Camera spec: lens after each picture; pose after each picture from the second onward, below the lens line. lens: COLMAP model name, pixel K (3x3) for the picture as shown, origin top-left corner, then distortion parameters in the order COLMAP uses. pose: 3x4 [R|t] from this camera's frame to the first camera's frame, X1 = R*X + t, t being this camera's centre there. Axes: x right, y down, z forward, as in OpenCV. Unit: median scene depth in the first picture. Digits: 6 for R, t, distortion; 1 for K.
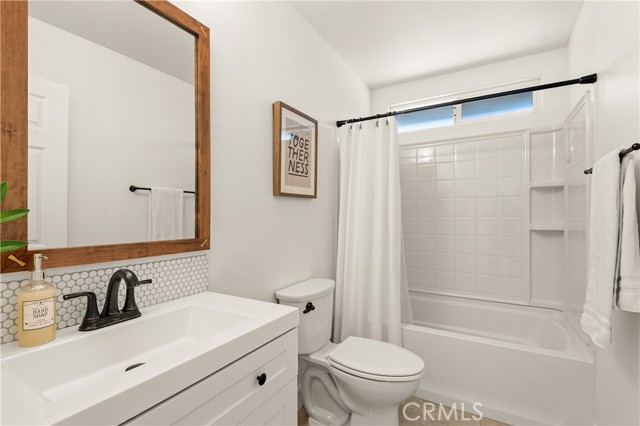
lens RADIAL K [[298.8, 0, 321.6], [0, 298.8, 214.2], [0, 0, 1]] dist [0.012614, -0.001109]
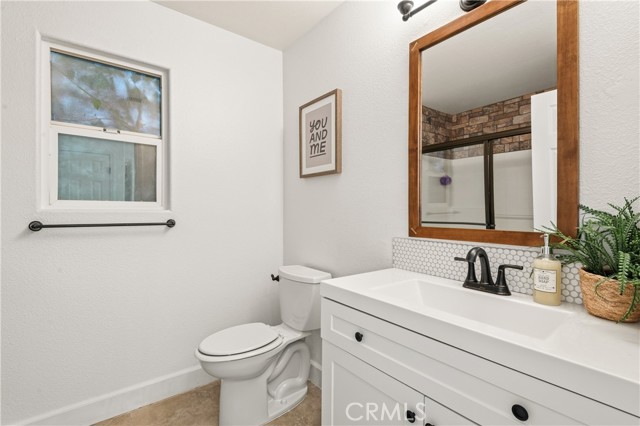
lens RADIAL K [[298.8, 0, 321.1], [0, 298.8, 208.1], [0, 0, 1]] dist [0.012614, -0.001109]
pose [[-0.355718, 0.011734, -0.934520, 0.897144], [-0.001874, 0.999910, 0.013268, 0.048095], [0.934591, 0.006471, -0.355664, 1.314492]]
